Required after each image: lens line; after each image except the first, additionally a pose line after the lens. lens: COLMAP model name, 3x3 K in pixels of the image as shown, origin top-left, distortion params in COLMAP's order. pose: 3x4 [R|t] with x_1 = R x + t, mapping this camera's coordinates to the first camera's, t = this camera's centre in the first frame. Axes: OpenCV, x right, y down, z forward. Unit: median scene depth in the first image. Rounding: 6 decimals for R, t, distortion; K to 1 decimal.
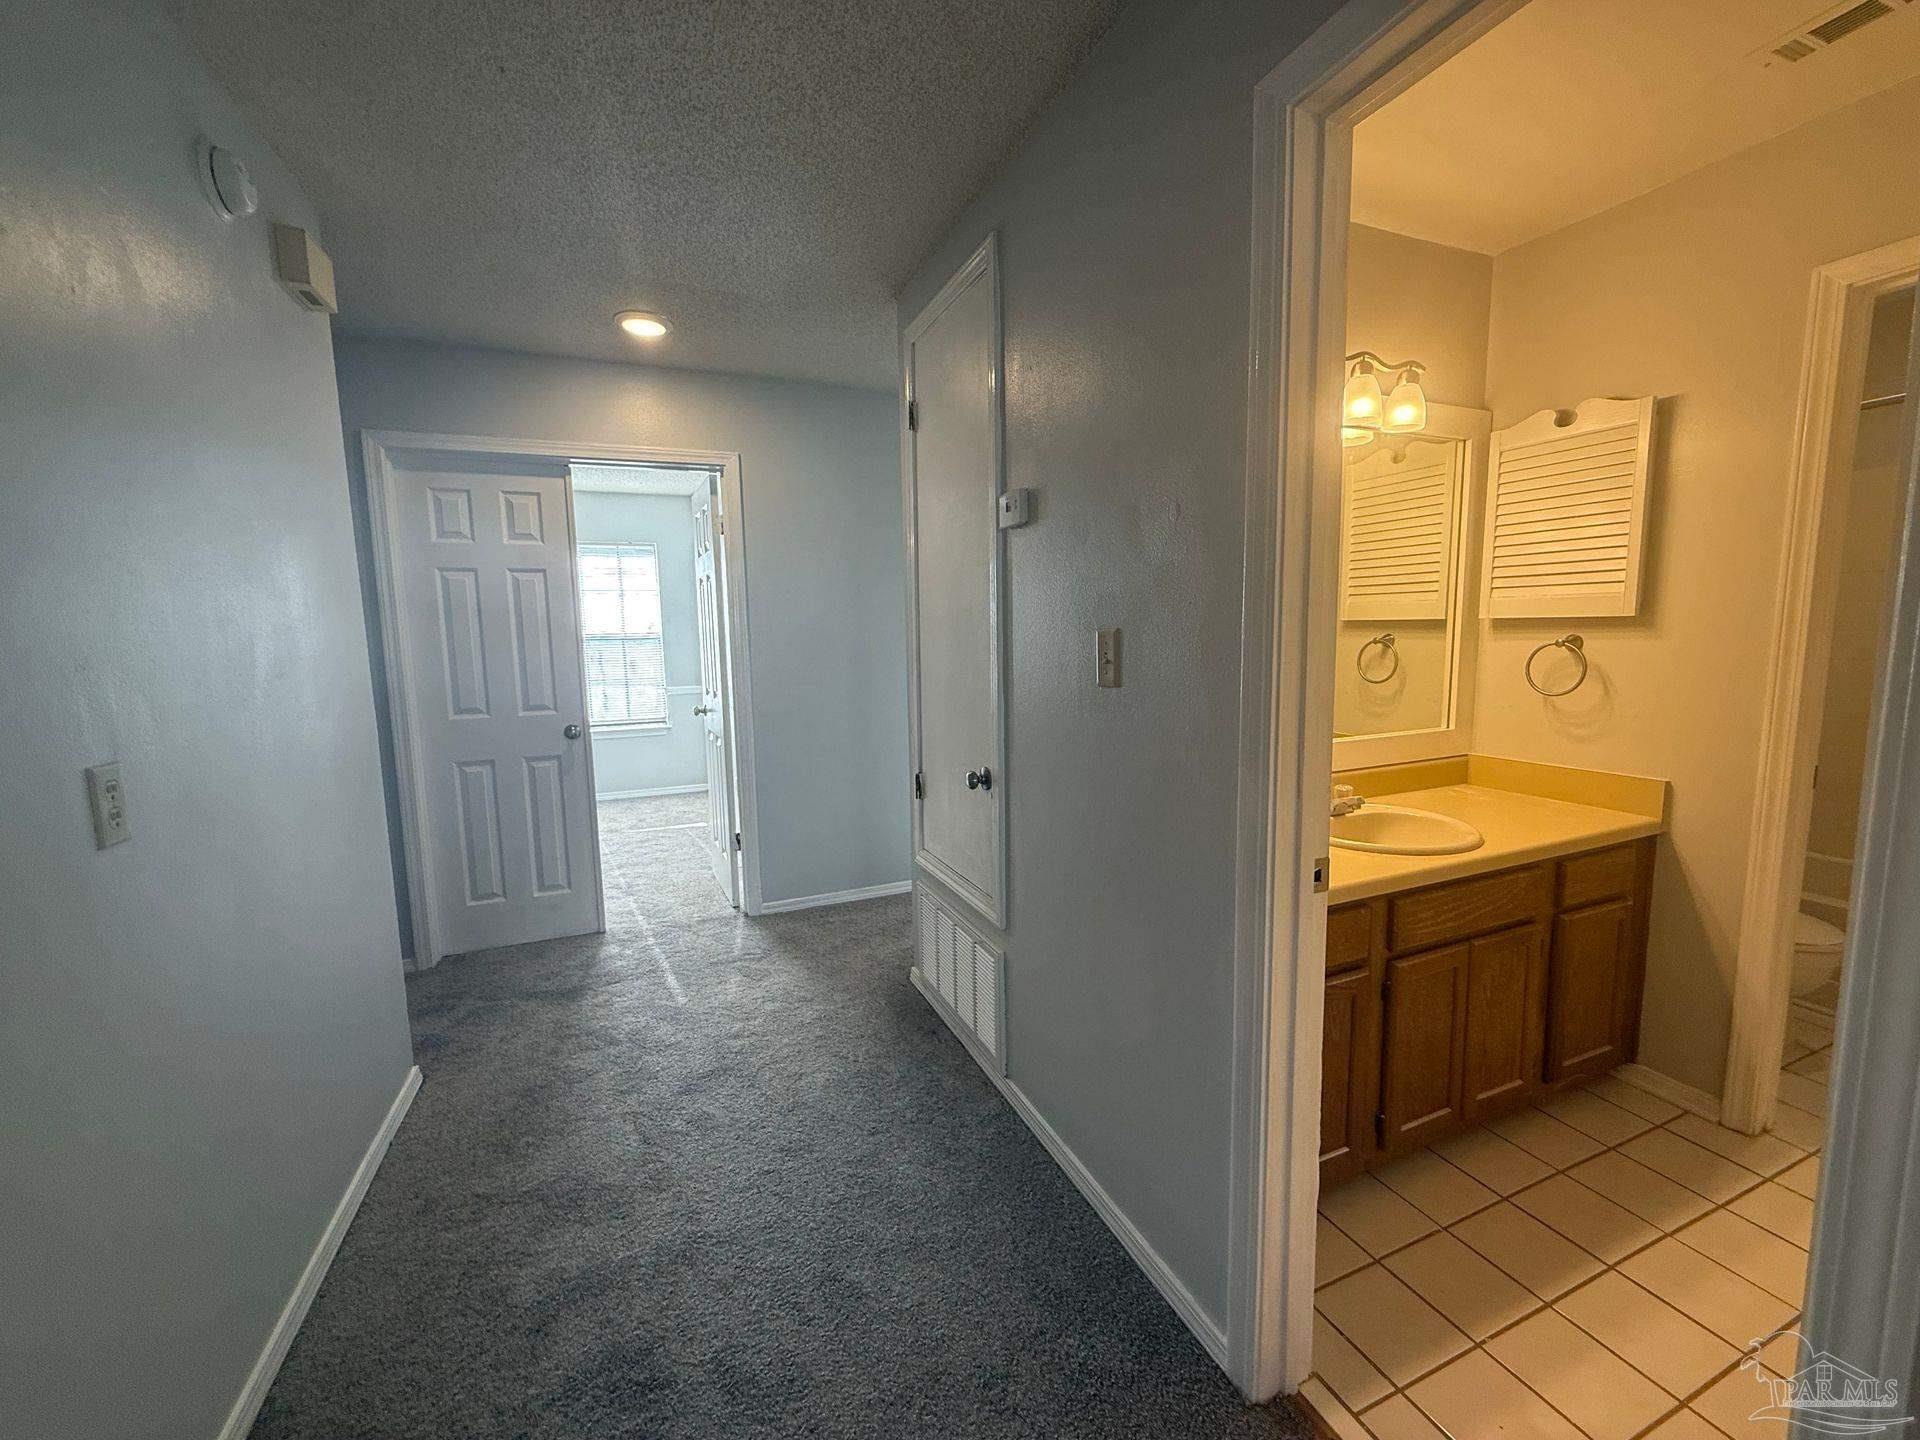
lens RADIAL K [[756.3, 0, 953.2], [0, 756.3, 719.3], [0, 0, 1]] dist [-0.002068, -0.000794]
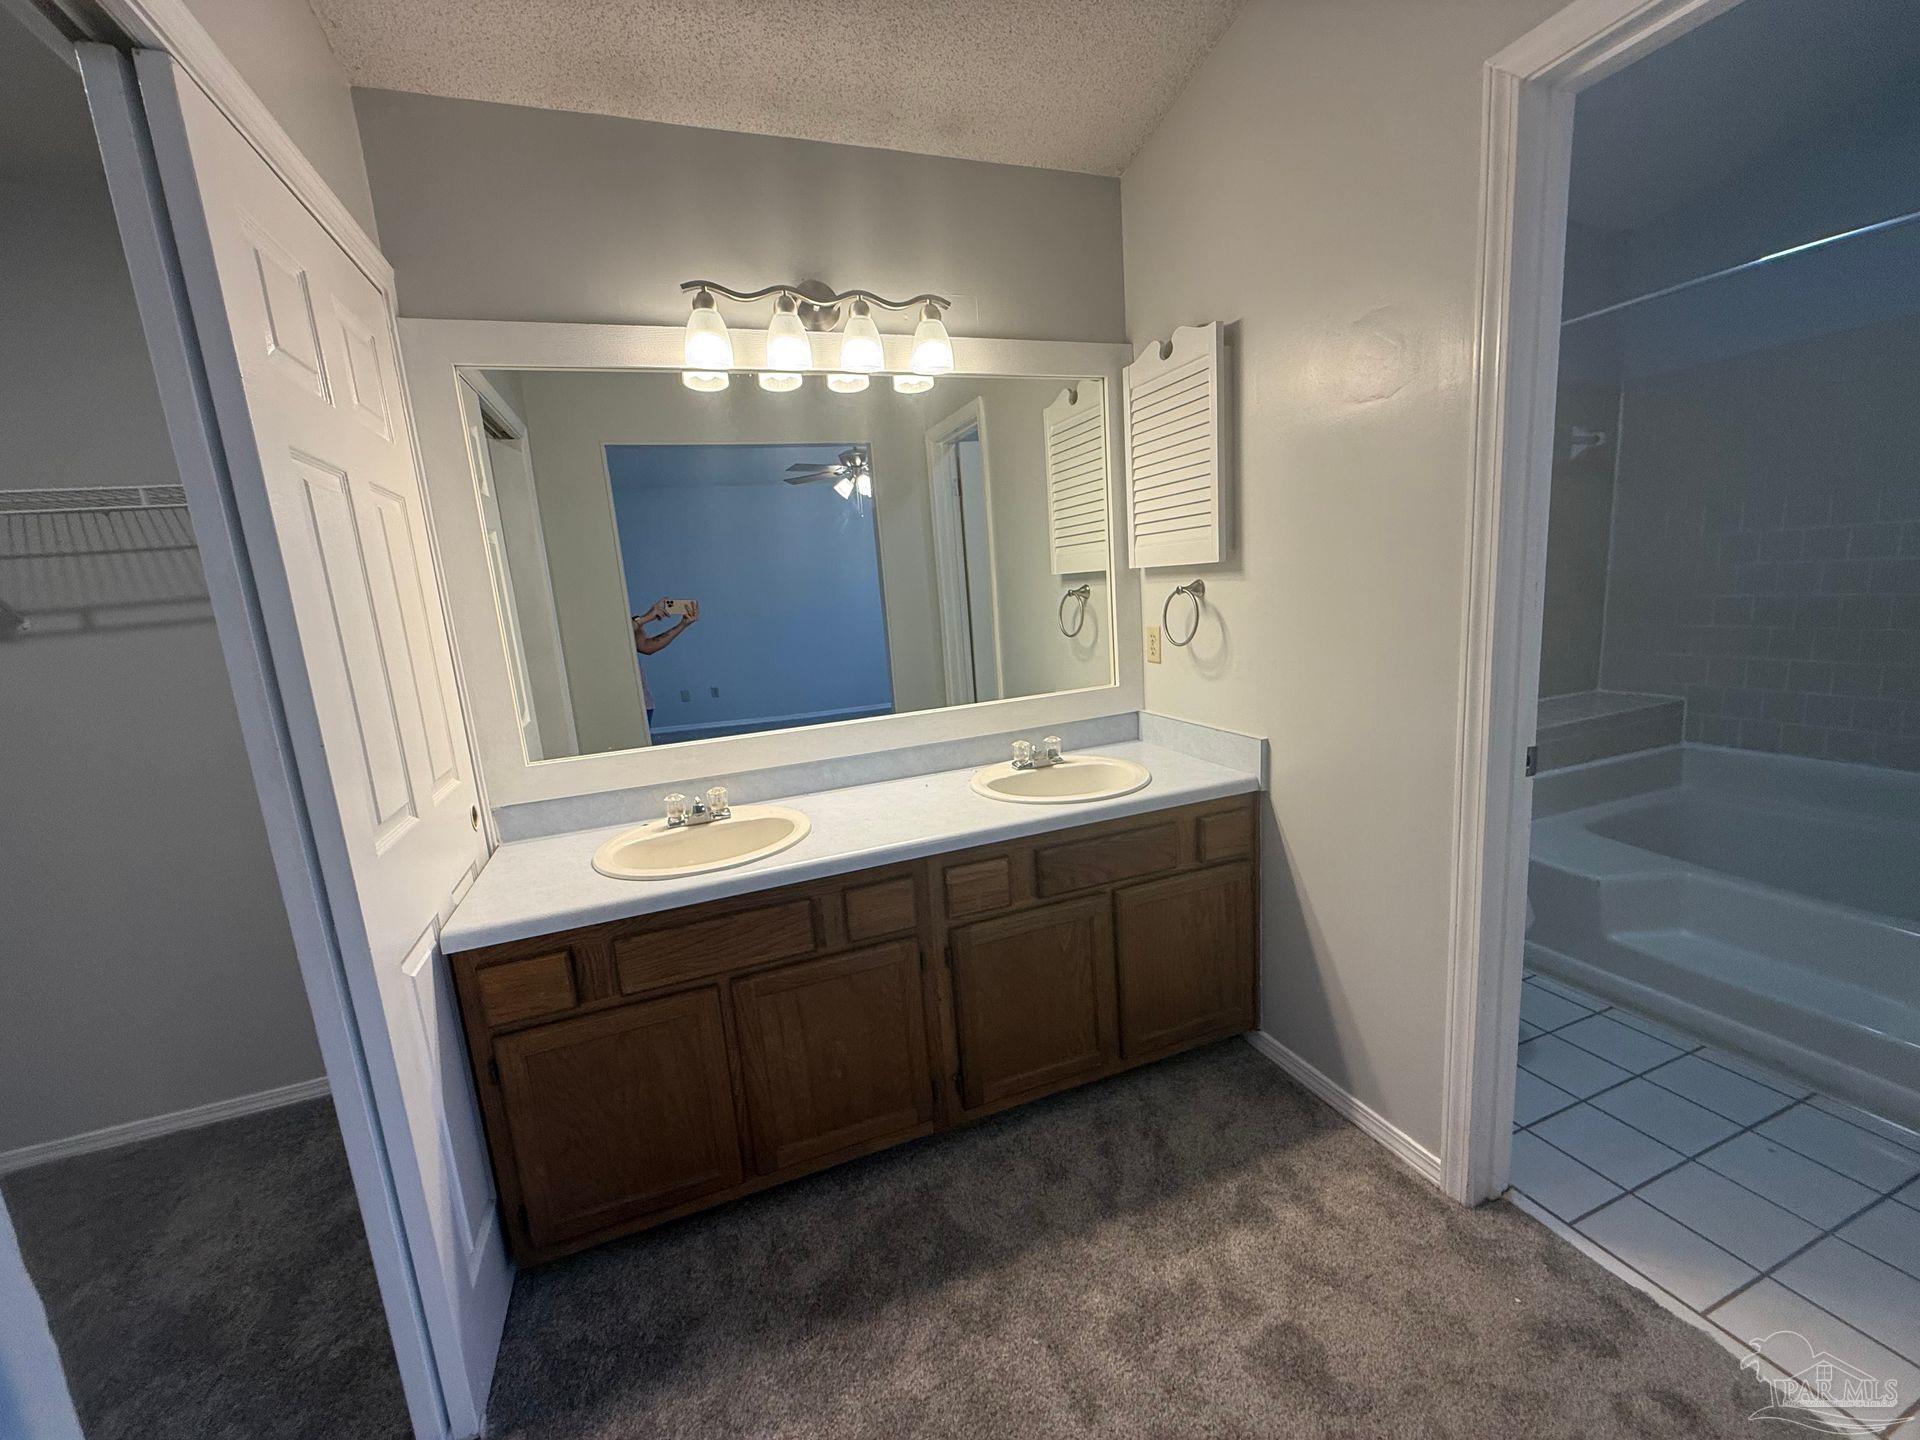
lens RADIAL K [[756.3, 0, 965.5], [0, 756.3, 718.4], [0, 0, 1]] dist [-0.002068, -0.000794]
pose [[0.999121, -0.037871, -0.017992, 0.546246], [0.038783, 0.997818, 0.053428, -0.003144], [0.015930, -0.054078, 0.998410, 0.037485]]
